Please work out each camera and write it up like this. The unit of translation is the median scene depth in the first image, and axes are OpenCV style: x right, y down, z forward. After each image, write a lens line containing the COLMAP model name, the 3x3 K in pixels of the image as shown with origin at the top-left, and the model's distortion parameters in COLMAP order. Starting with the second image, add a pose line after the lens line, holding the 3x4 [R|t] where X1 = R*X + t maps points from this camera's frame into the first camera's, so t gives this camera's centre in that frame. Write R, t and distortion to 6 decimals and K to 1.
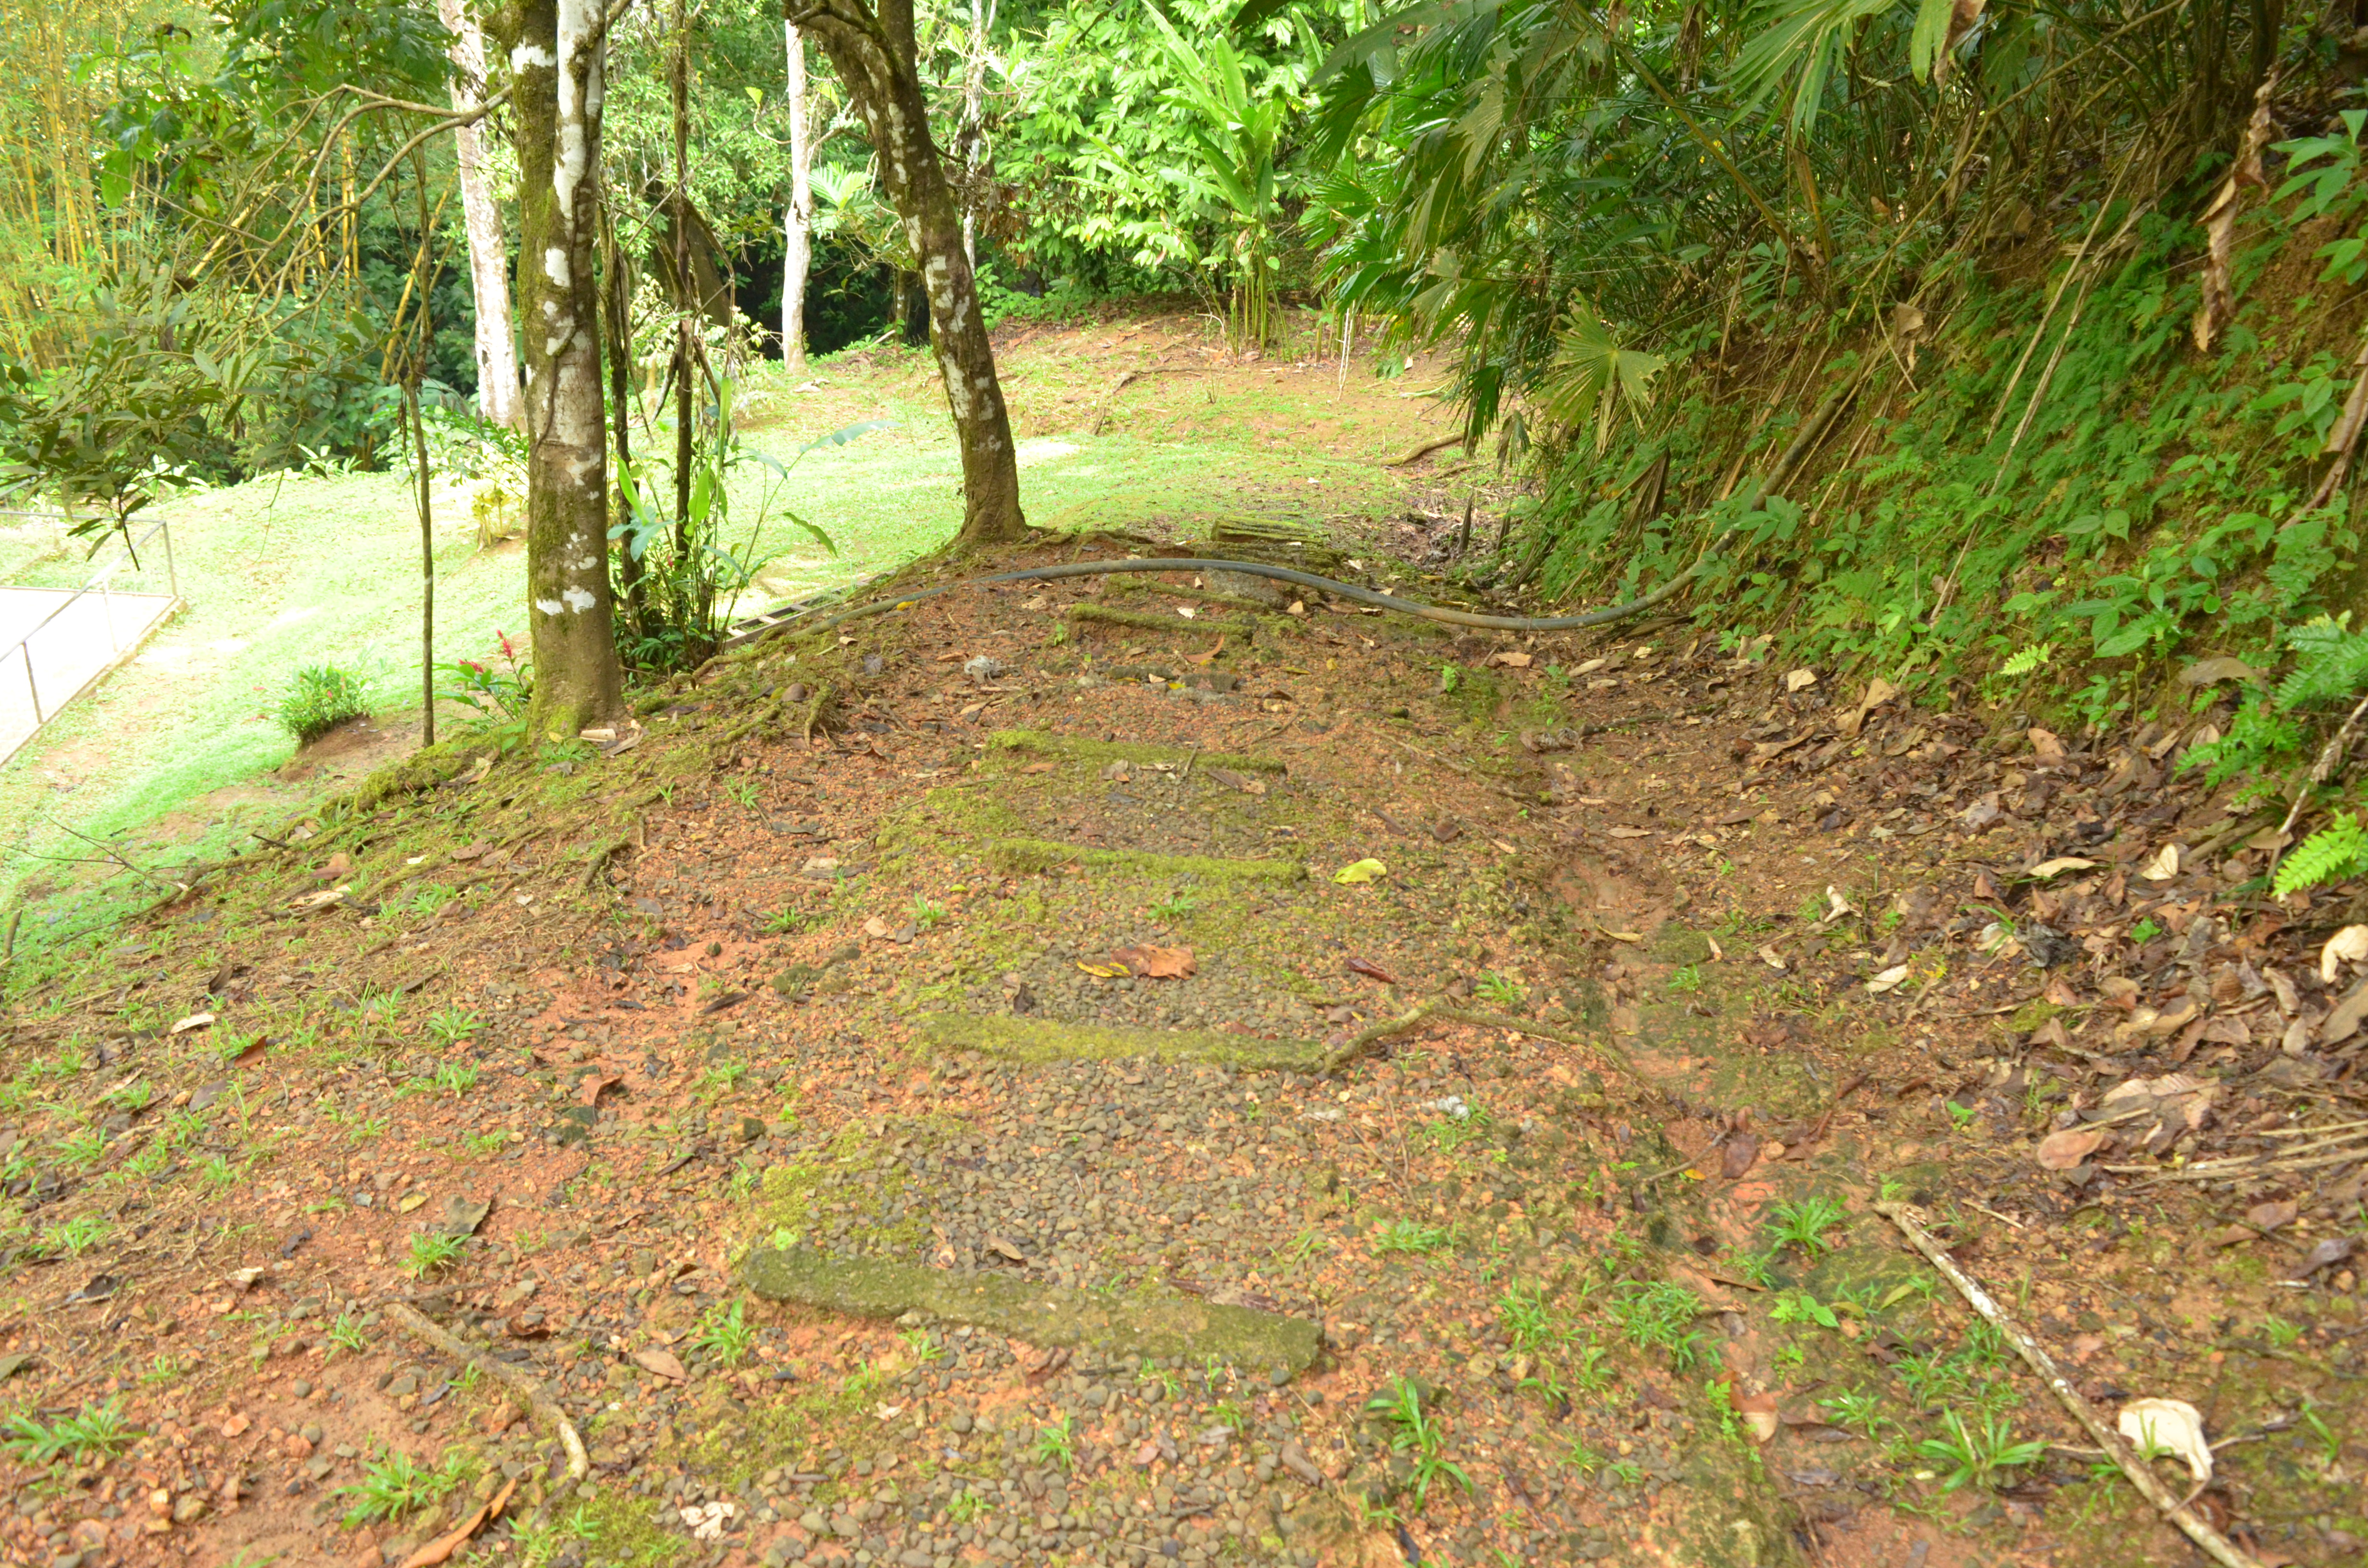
lens RADIAL K [[1808.1, 0, 1183.3], [0, 1808.1, 783.3], [0, 0, 1]] dist [-0.019233, -0.000665]
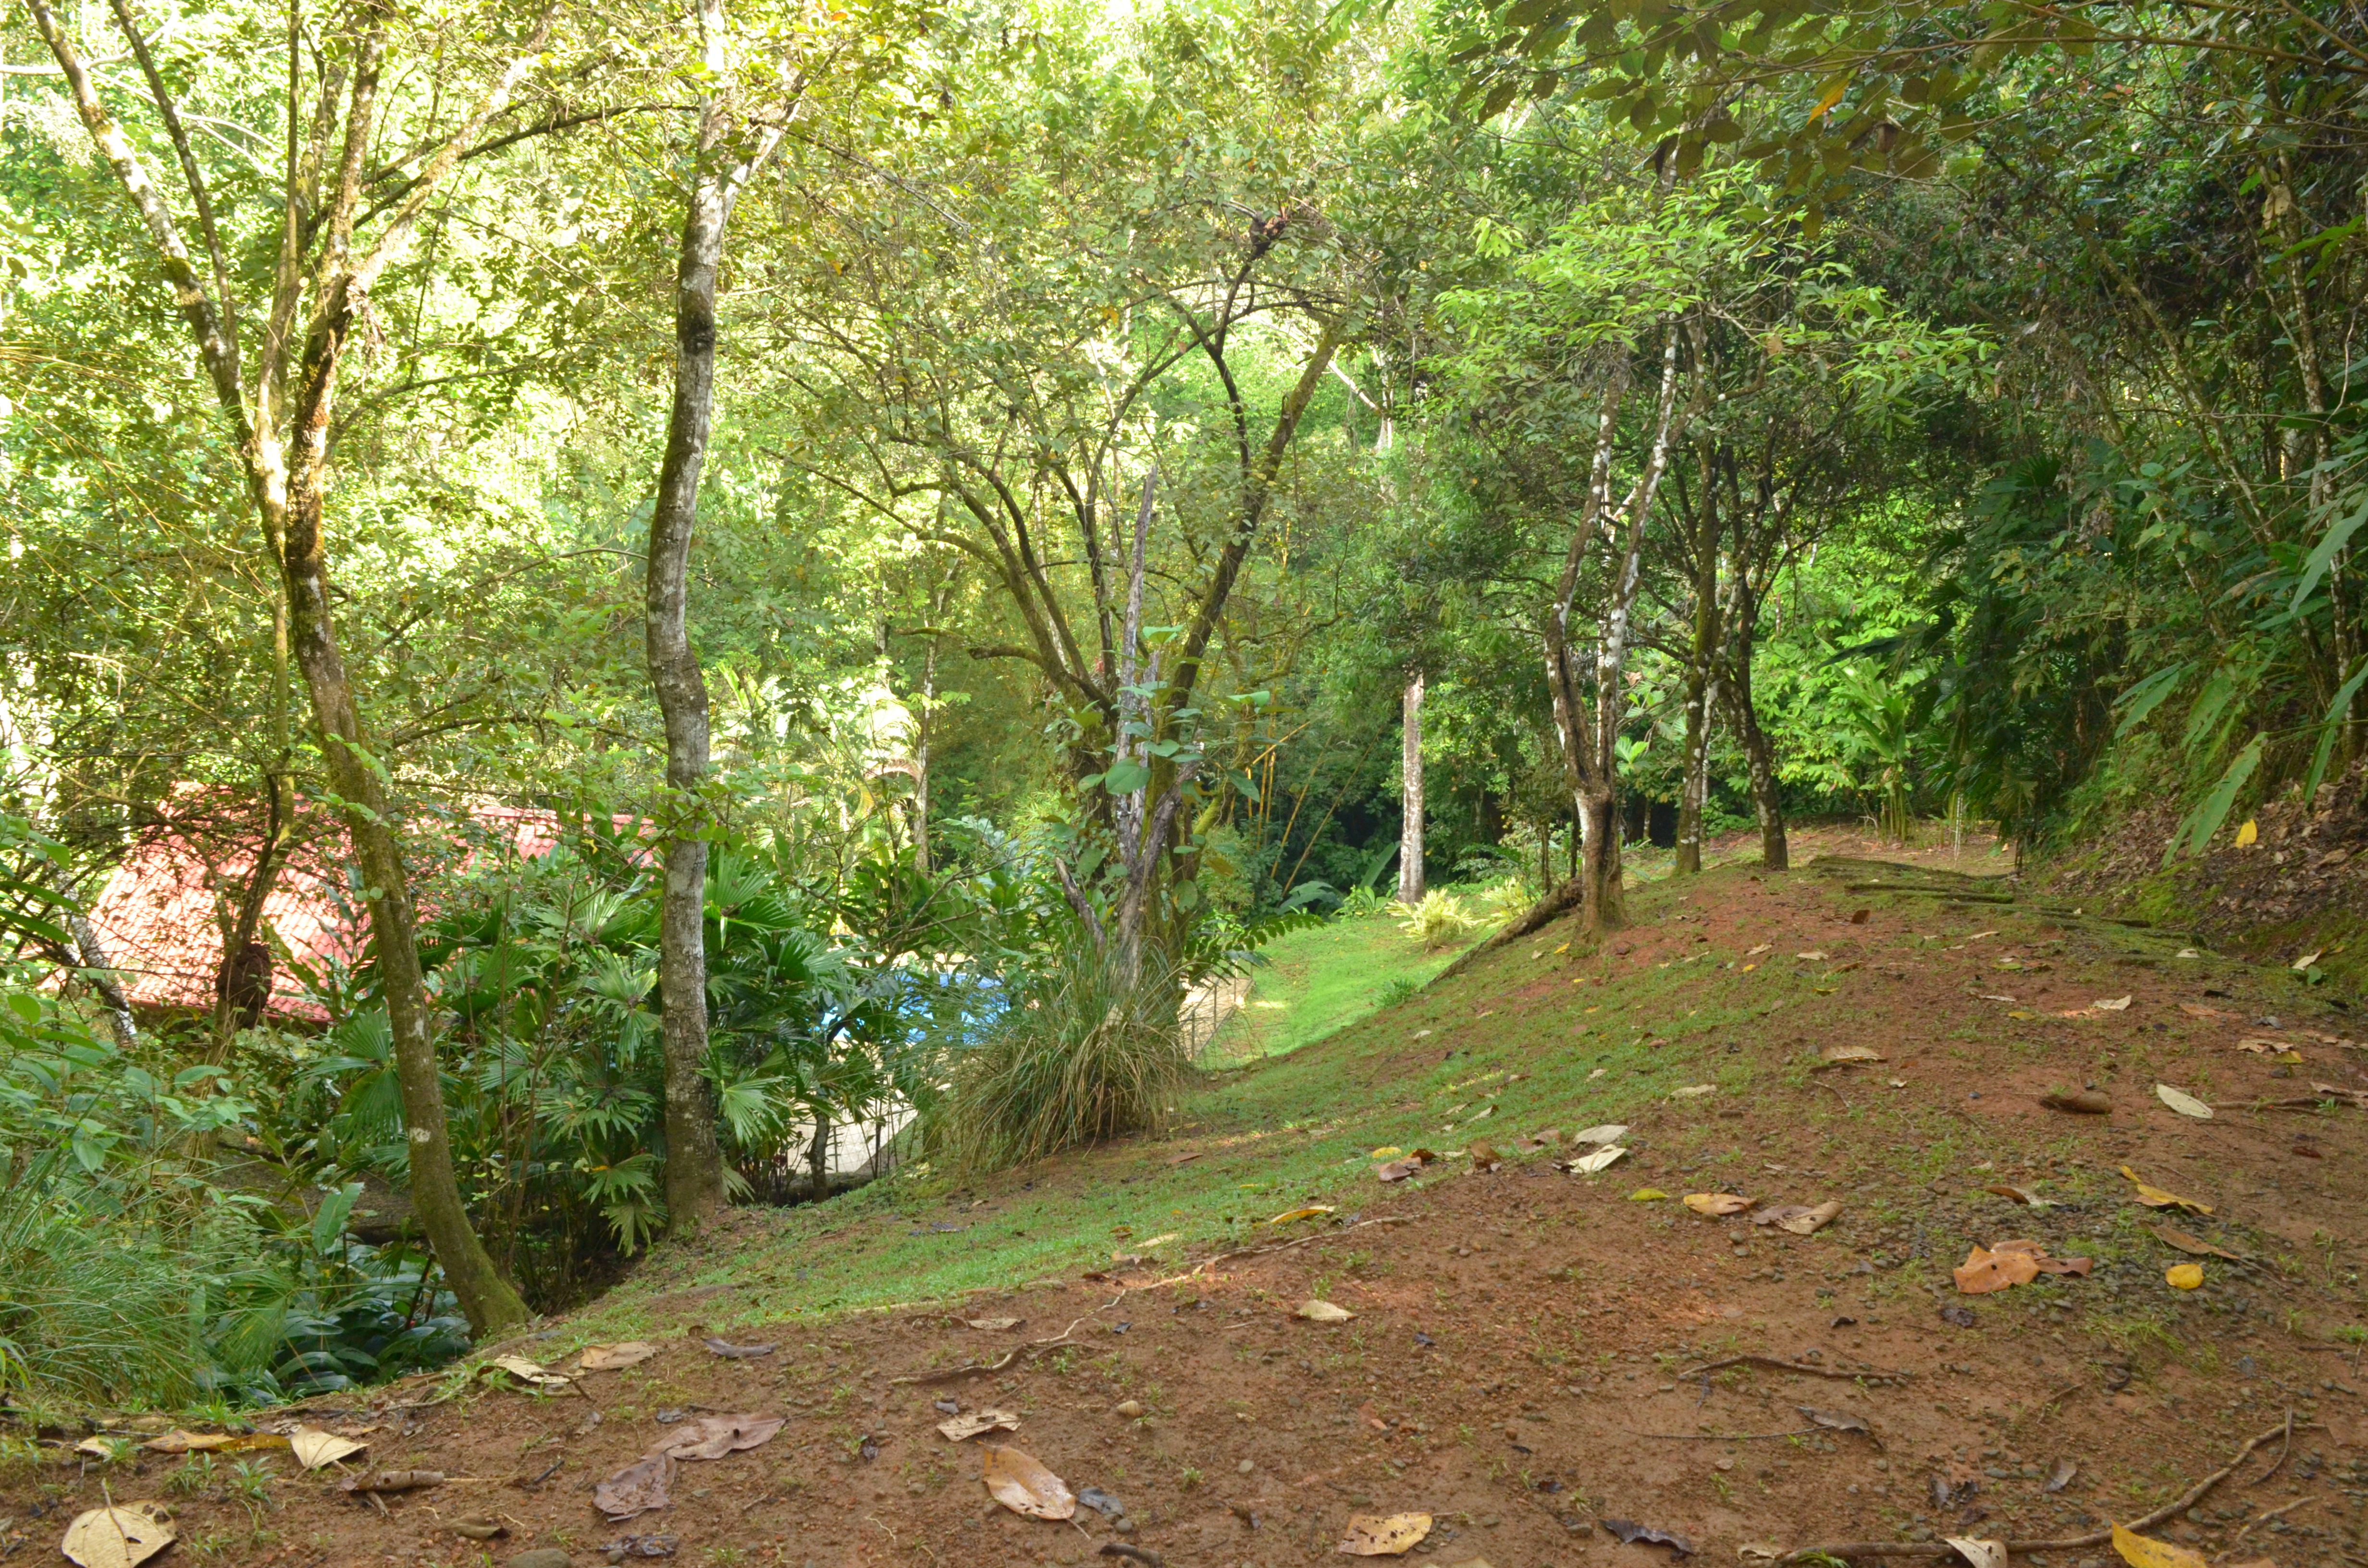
lens RADIAL K [[1808.1, 0, 1184.7], [0, 1808.1, 781.7], [0, 0, 1]] dist [-0.019233, -0.000665]
pose [[0.941511, -0.027688, -0.335842, -0.016673], [-0.076879, 0.952688, -0.294067, 0.221973], [0.328095, 0.302686, 0.894838, -0.628409]]
